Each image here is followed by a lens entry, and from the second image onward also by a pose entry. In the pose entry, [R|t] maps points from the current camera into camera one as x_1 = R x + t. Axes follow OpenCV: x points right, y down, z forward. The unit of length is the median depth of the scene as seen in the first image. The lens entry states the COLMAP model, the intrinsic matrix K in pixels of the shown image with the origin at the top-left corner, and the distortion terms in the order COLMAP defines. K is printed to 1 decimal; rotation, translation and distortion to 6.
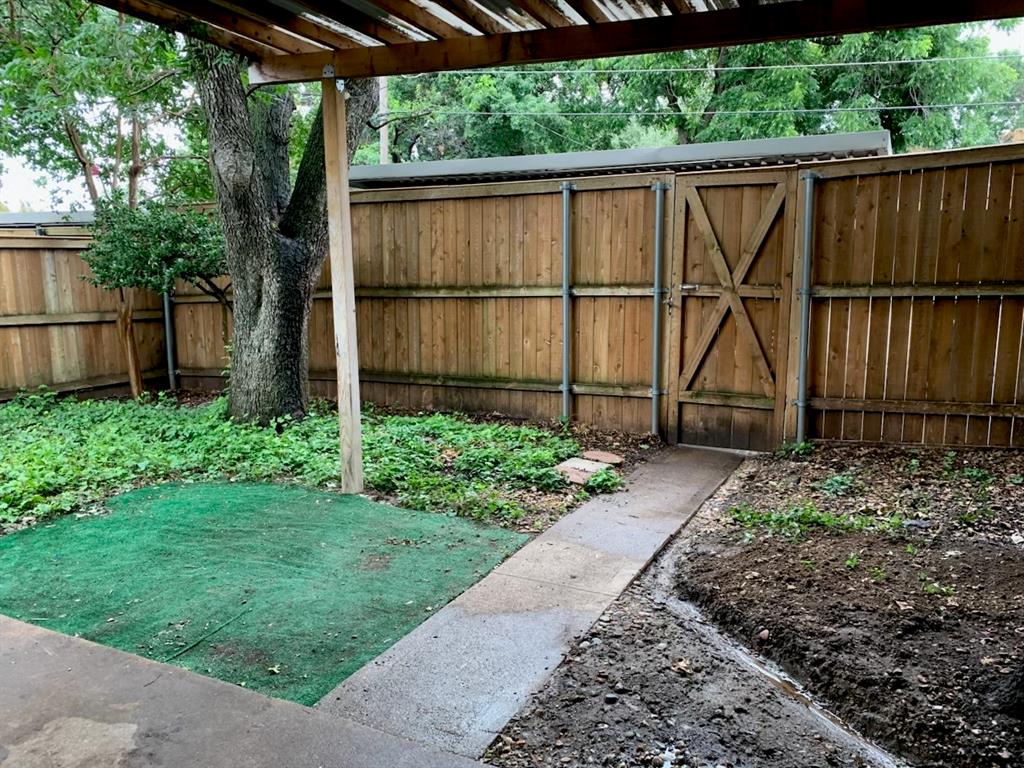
lens RADIAL K [[792.0, 0, 512.0], [0, 792.0, 384.0], [0, 0, 1]] dist [0.103799, -0.000129]
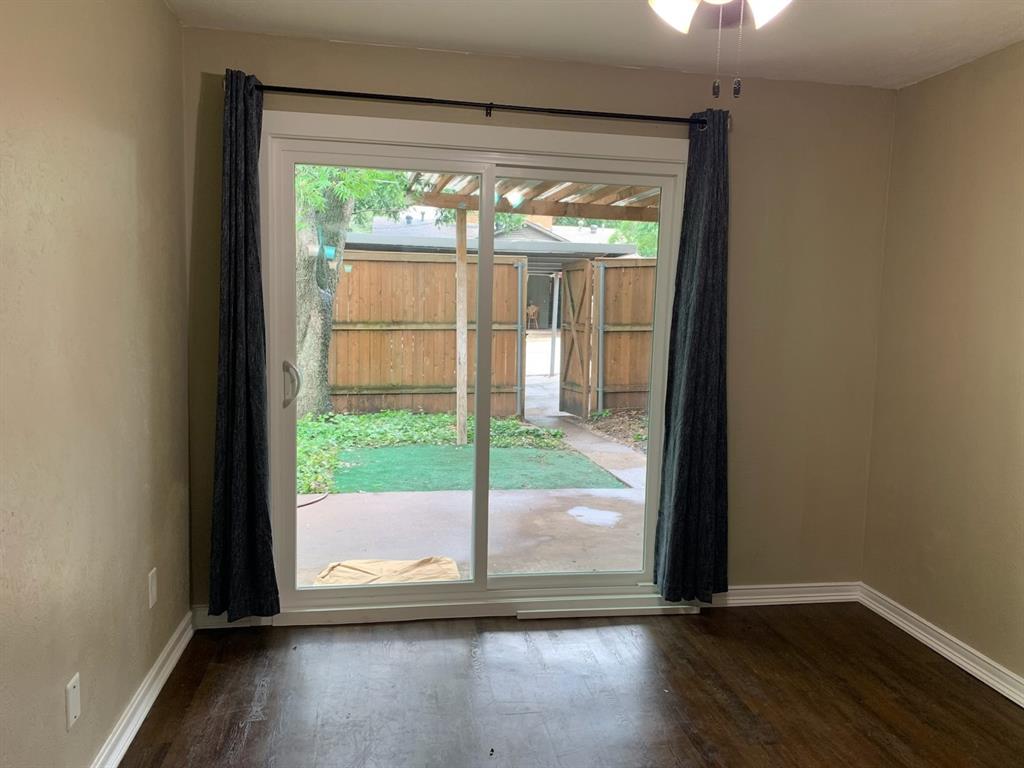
lens RADIAL K [[767.0, 0, 512.0], [0, 767.0, 384.0], [0, 0, 1]] dist [0.000044, -0.000068]
pose [[0.822096, -0.038963, 0.568014, -0.657029], [0.061709, 0.997876, -0.020863, 0.029971], [-0.565995, 0.052203, 0.822754, -0.253584]]
